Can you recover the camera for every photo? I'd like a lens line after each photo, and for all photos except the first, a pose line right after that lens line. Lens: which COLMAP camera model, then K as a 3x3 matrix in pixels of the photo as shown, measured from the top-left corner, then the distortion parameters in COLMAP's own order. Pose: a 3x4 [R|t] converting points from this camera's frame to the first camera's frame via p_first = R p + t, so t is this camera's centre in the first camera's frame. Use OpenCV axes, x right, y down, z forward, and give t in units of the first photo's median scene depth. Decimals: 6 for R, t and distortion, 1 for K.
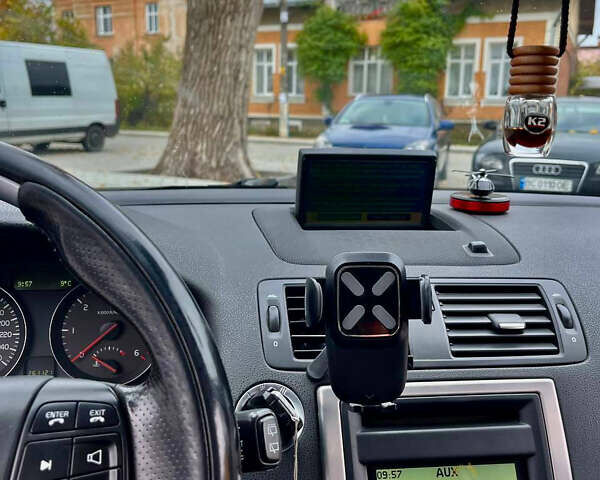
lens RADIAL K [[643.5, 0, 314.6], [0, 643.5, 241.3], [0, 0, 1]] dist [0.060301, -0.021543]
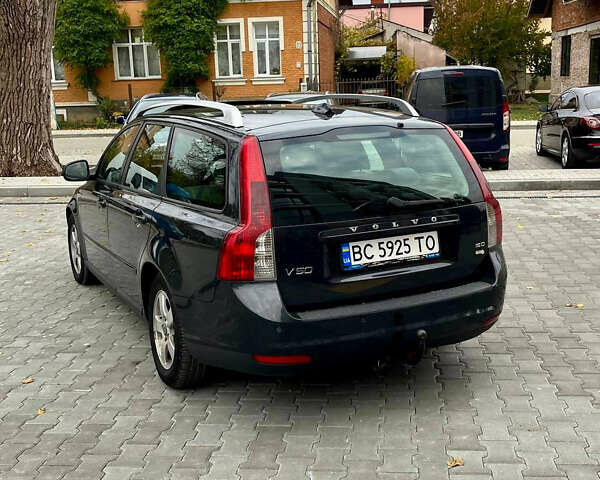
lens RADIAL K [[686.3, 0, 300.0], [0, 686.3, 240.0], [0, 0, 1]] dist [0.014793, -0.026745]
pose [[0.950848, -0.117578, 0.286466, -0.015532], [0.112741, 0.993063, 0.033382, 0.009722], [-0.288404, 0.000555, 0.957509, -0.098930]]
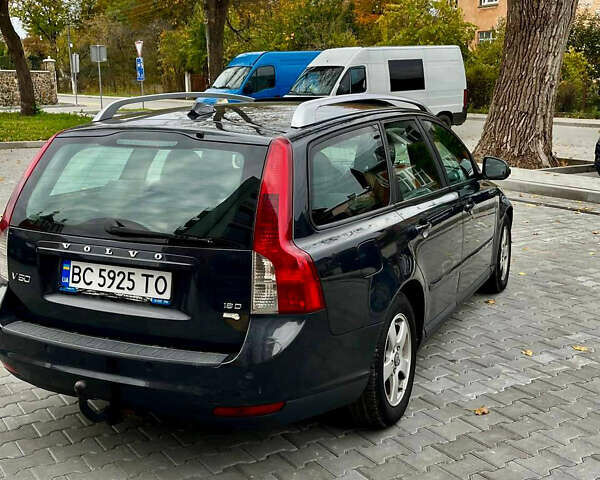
lens RADIAL K [[702.7, 0, 312.2], [0, 702.7, 239.8], [0, 0, 1]] dist [0.044534, -0.066408]
pose [[0.864769, 0.080140, -0.495733, 0.045982], [-0.075558, 0.996710, 0.029323, 0.007902], [0.496452, 0.012099, 0.867980, -0.081577]]
